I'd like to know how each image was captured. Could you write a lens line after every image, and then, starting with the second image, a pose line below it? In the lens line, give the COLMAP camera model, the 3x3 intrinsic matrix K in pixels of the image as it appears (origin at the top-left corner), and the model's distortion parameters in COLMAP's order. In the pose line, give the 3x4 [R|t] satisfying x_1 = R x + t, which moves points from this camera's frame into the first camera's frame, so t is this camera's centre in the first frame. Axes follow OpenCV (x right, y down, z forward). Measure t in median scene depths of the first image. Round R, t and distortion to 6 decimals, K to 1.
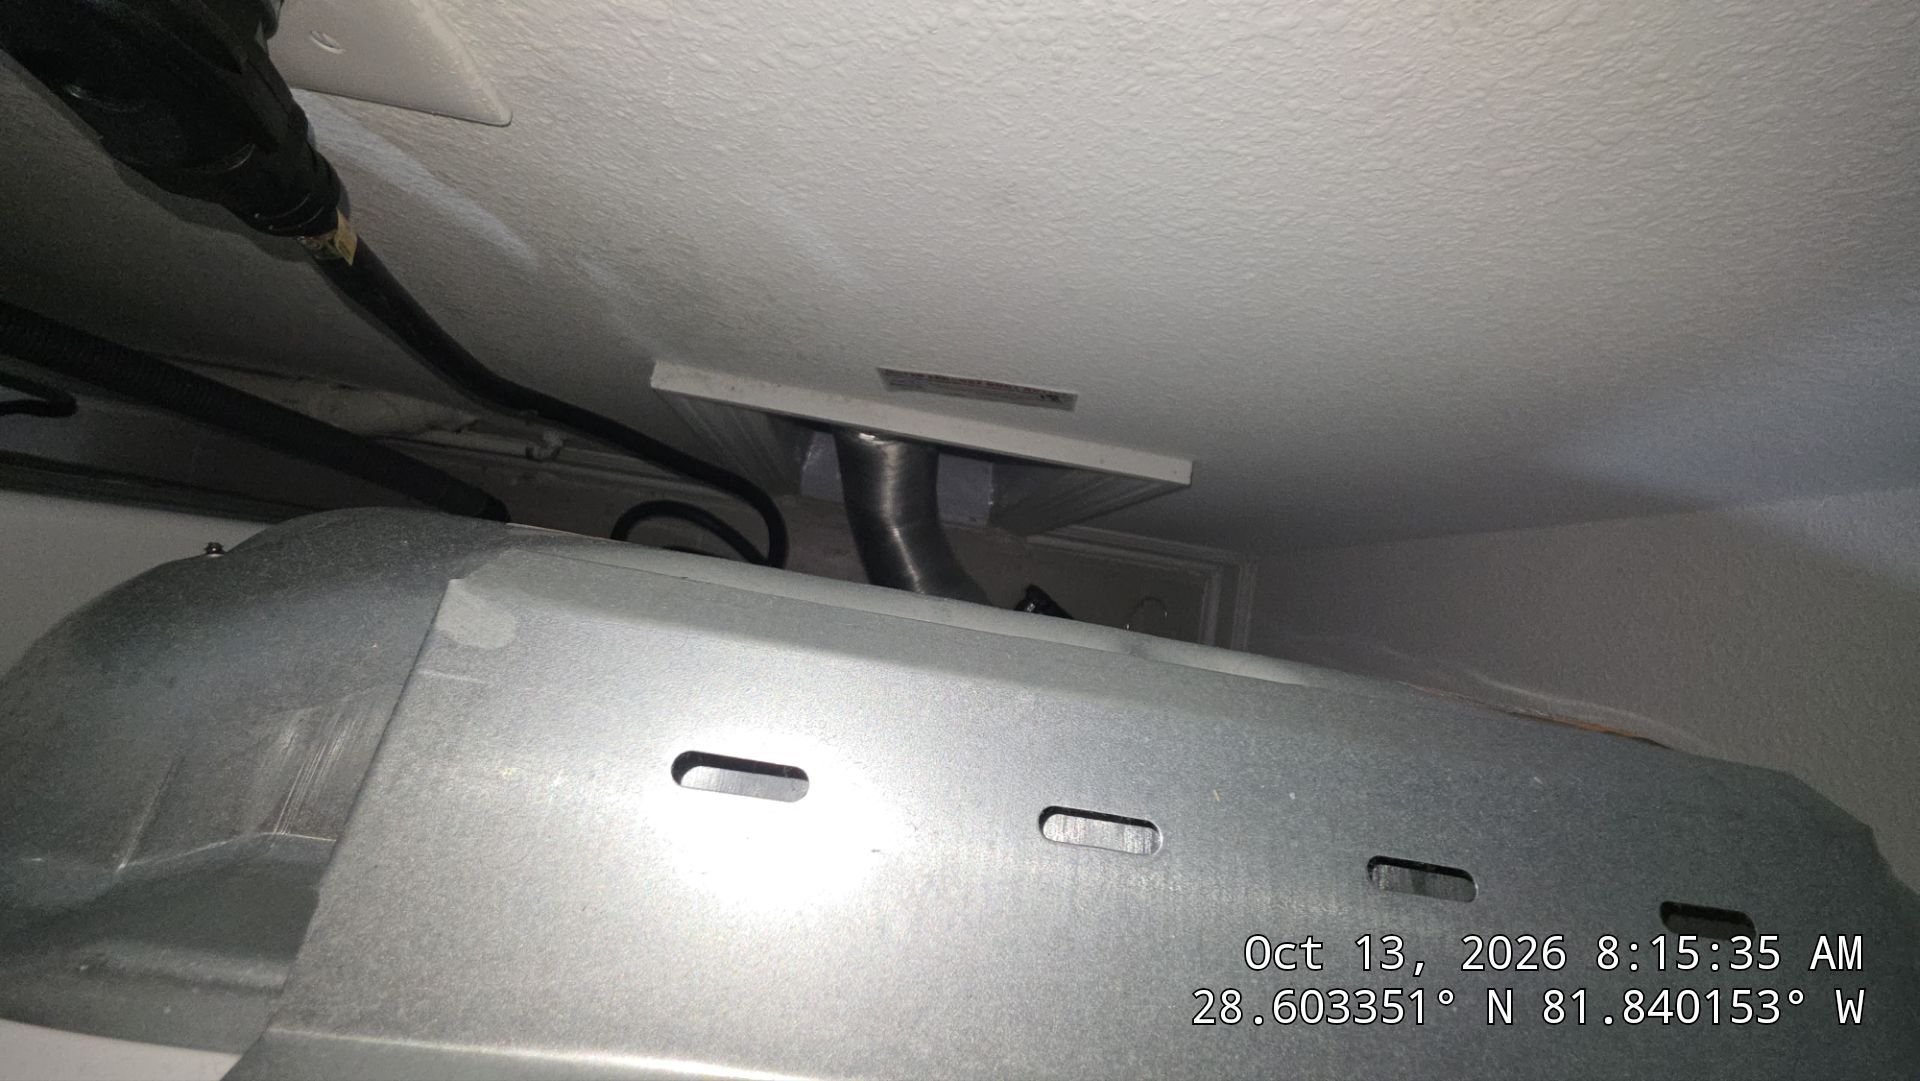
lens RADIAL K [[790.4, 0, 960.0], [0, 790.4, 540.5], [0, 0, 1]] dist [0.001710, 0.000063]
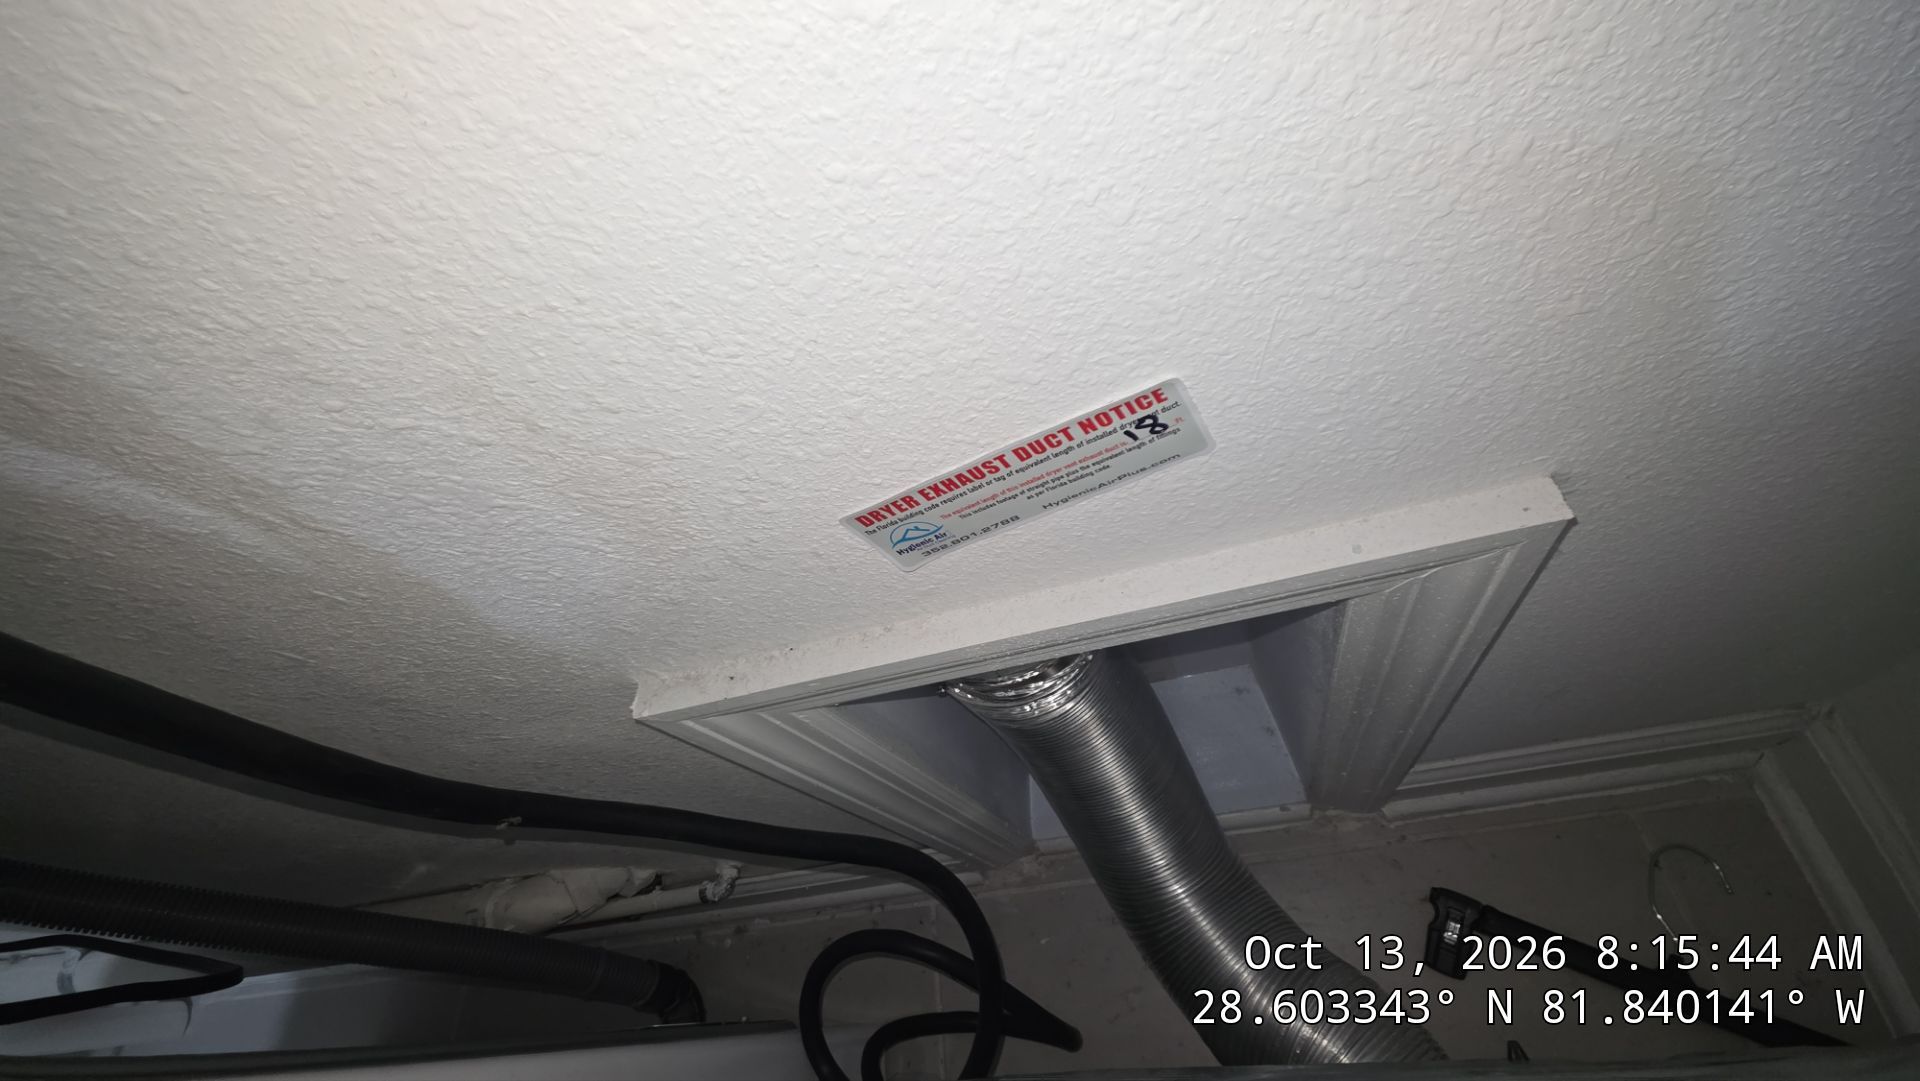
lens RADIAL K [[790.4, 0, 960.0], [0, 790.4, 540.5], [0, 0, 1]] dist [0.001710, 0.000063]
pose [[0.867361, -0.419282, -0.268119, 0.067255], [0.250975, 0.833718, -0.491860, 0.056558], [0.429763, 0.359329, 0.828364, 0.325540]]
